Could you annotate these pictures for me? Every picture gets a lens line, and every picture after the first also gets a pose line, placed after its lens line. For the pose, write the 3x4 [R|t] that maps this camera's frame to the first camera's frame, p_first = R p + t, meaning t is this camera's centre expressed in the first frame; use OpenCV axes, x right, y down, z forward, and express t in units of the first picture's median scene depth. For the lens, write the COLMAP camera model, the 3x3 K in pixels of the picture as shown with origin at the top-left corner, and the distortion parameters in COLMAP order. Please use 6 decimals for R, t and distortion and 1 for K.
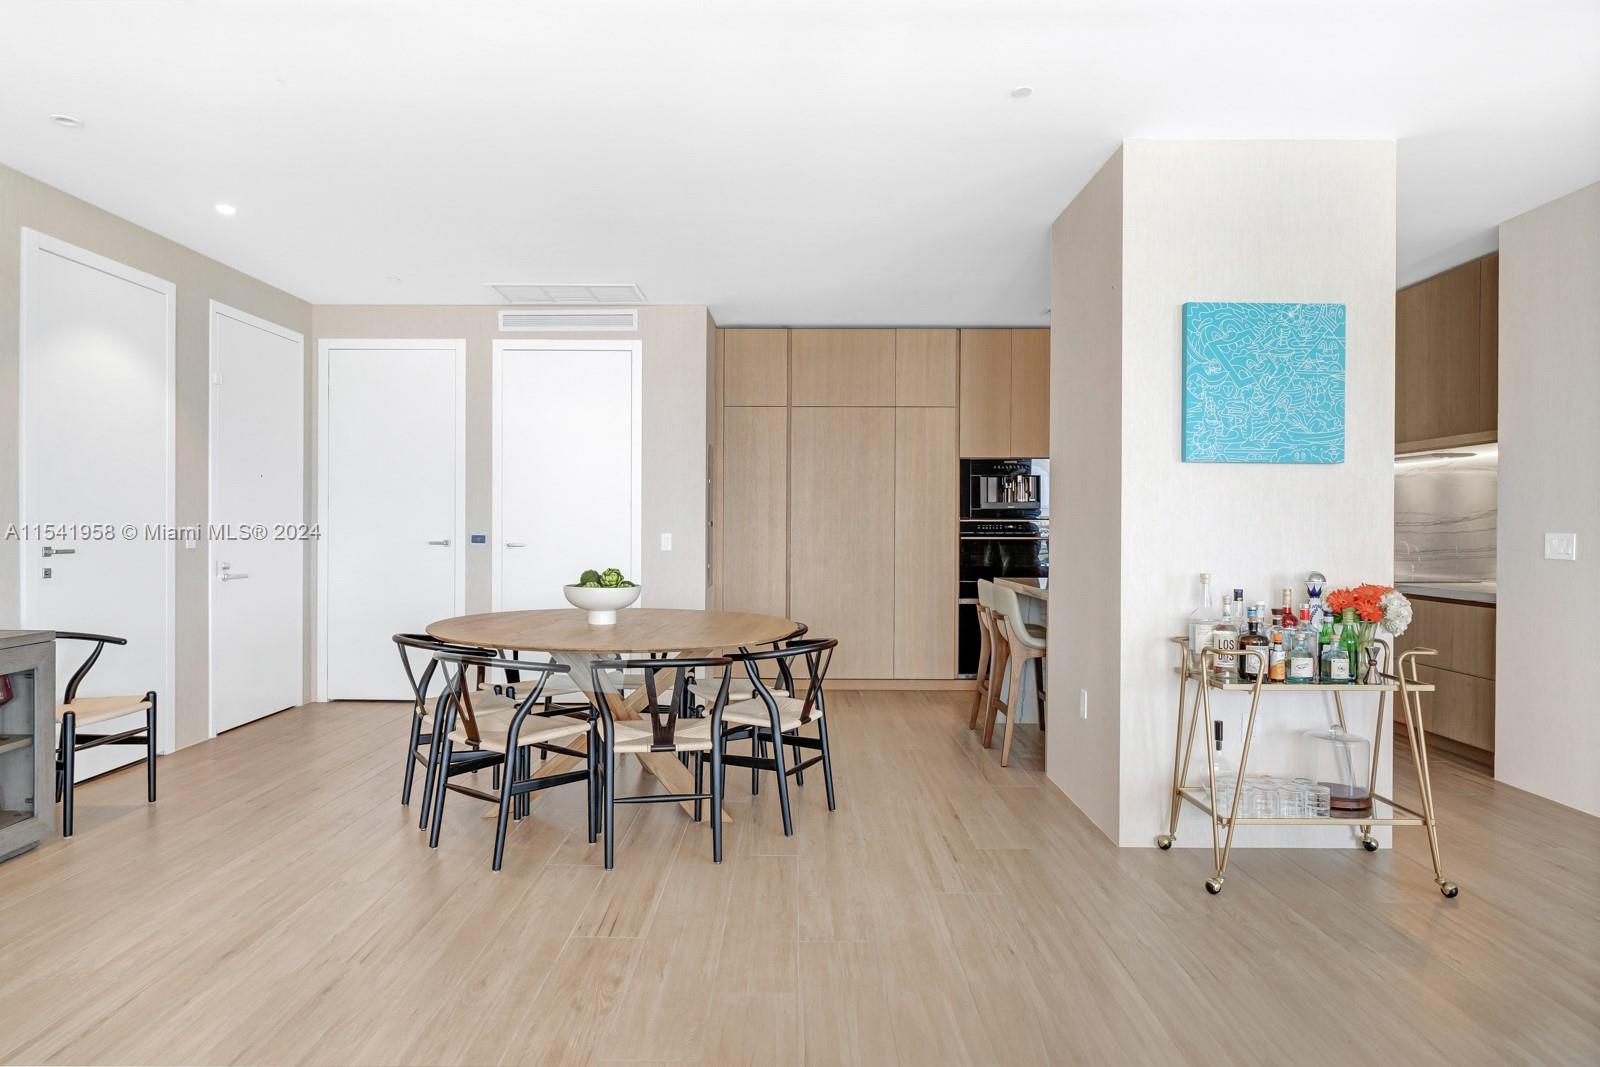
lens RADIAL K [[968.8, 0, 804.2], [0, 968.8, 530.7], [0, 0, 1]] dist [-0.002122, -0.000045]
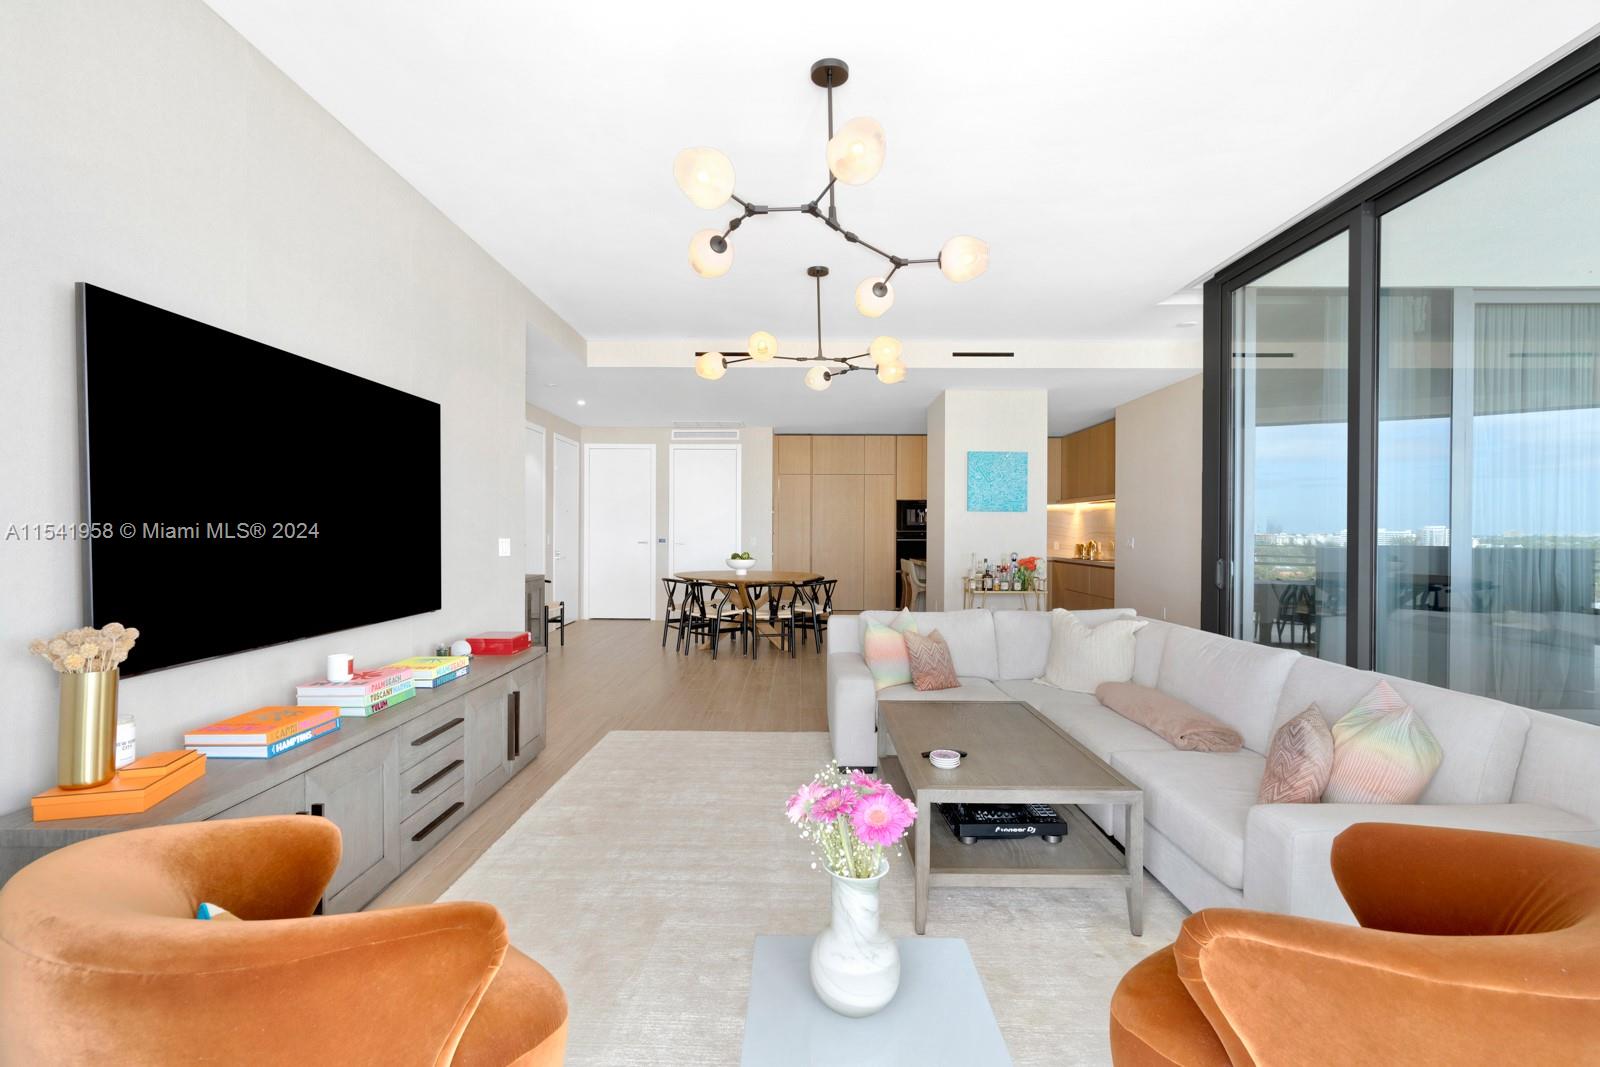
lens RADIAL K [[719.9, 0, 791.7], [0, 719.9, 534.9], [0, 0, 1]] dist [-0.003222, -0.000344]
pose [[0.999779, -0.000639, -0.021008, -0.043114], [0.000653, 1.000000, 0.000670, -0.006097], [0.021008, -0.000684, 0.999779, -0.849764]]
